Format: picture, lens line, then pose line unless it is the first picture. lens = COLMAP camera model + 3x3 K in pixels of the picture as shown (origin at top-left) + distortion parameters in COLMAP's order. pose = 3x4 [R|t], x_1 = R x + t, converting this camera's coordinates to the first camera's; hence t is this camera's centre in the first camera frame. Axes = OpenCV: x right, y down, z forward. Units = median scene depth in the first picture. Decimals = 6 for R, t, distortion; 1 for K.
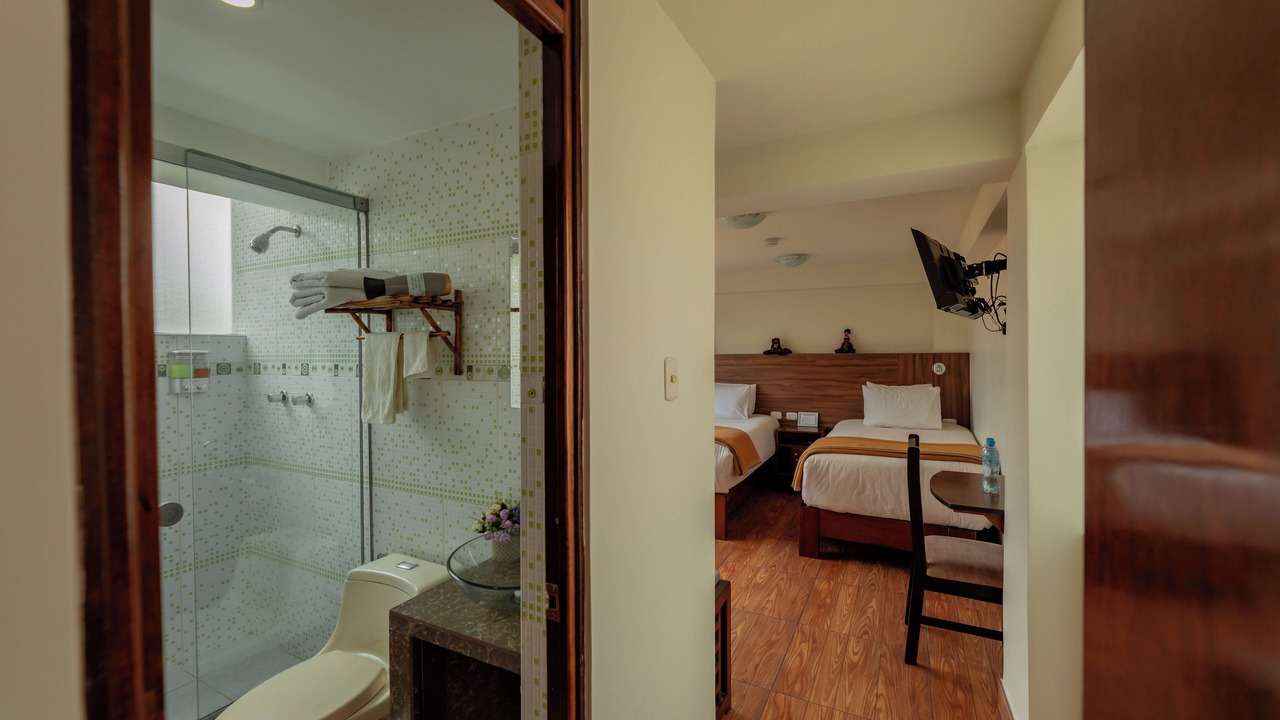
lens RADIAL K [[512.5, 0, 641.5], [0, 512.5, 358.5], [0, 0, 1]] dist [-0.003138, -0.000127]
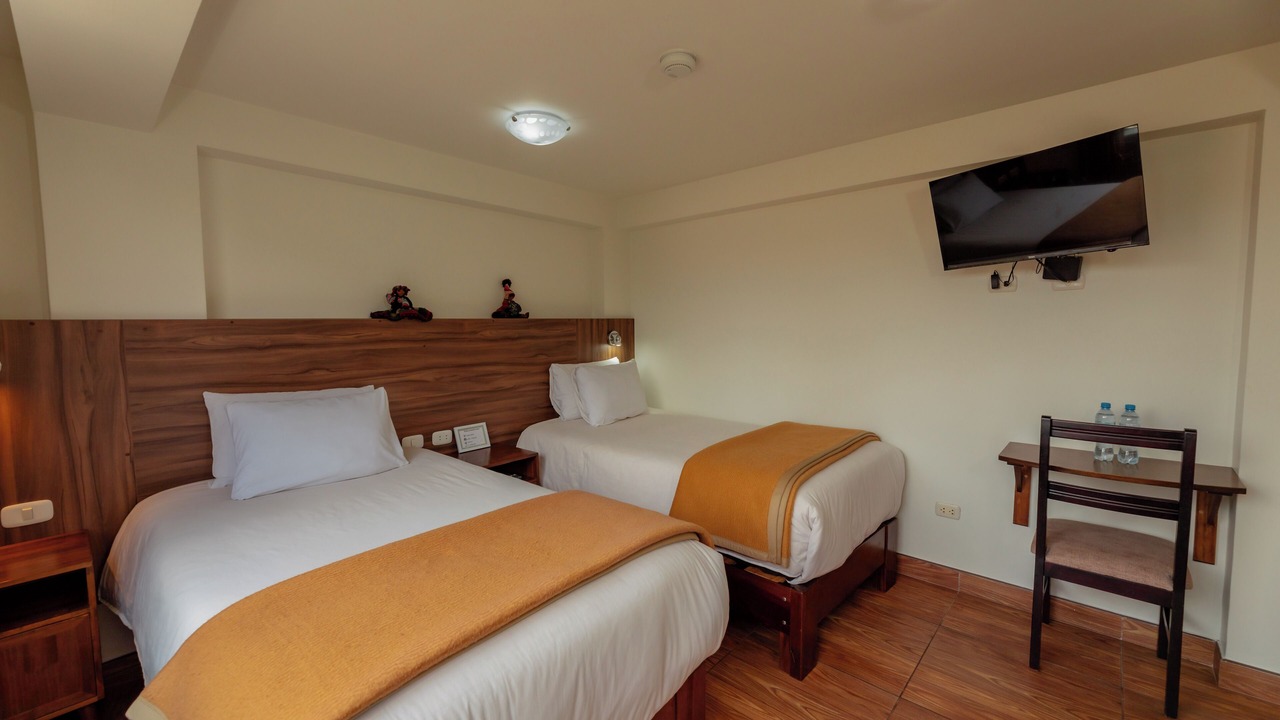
lens RADIAL K [[512.5, 0, 641.5], [0, 512.5, 358.5], [0, 0, 1]] dist [-0.003138, -0.000127]
pose [[0.255460, -0.062444, 0.964801, -0.189460], [0.018690, 0.998045, 0.059647, 0.004855], [-0.966639, 0.002795, 0.256128, 0.806520]]
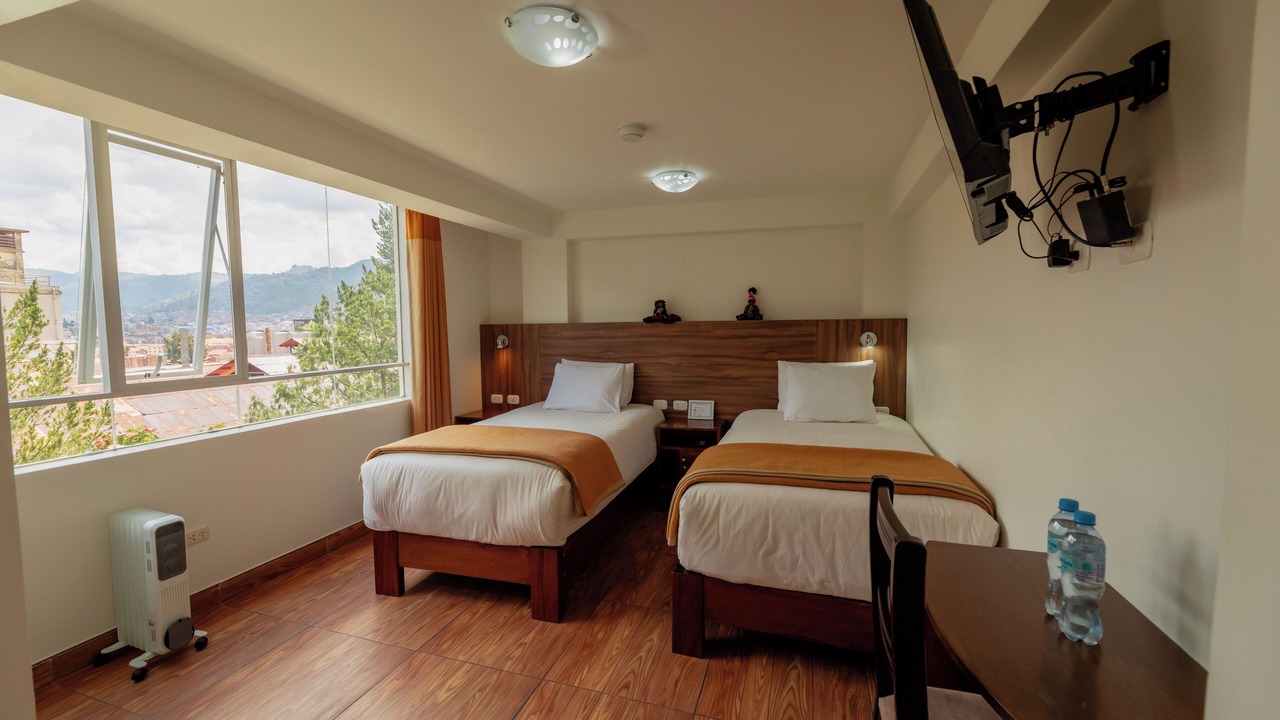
lens RADIAL K [[512.5, 0, 641.5], [0, 512.5, 358.5], [0, 0, 1]] dist [-0.003138, -0.000127]
pose [[0.986269, -0.012958, 0.164641, 0.140122], [0.004825, 0.998752, 0.049704, 0.008819], [-0.165079, -0.048227, 0.985100, 0.339800]]
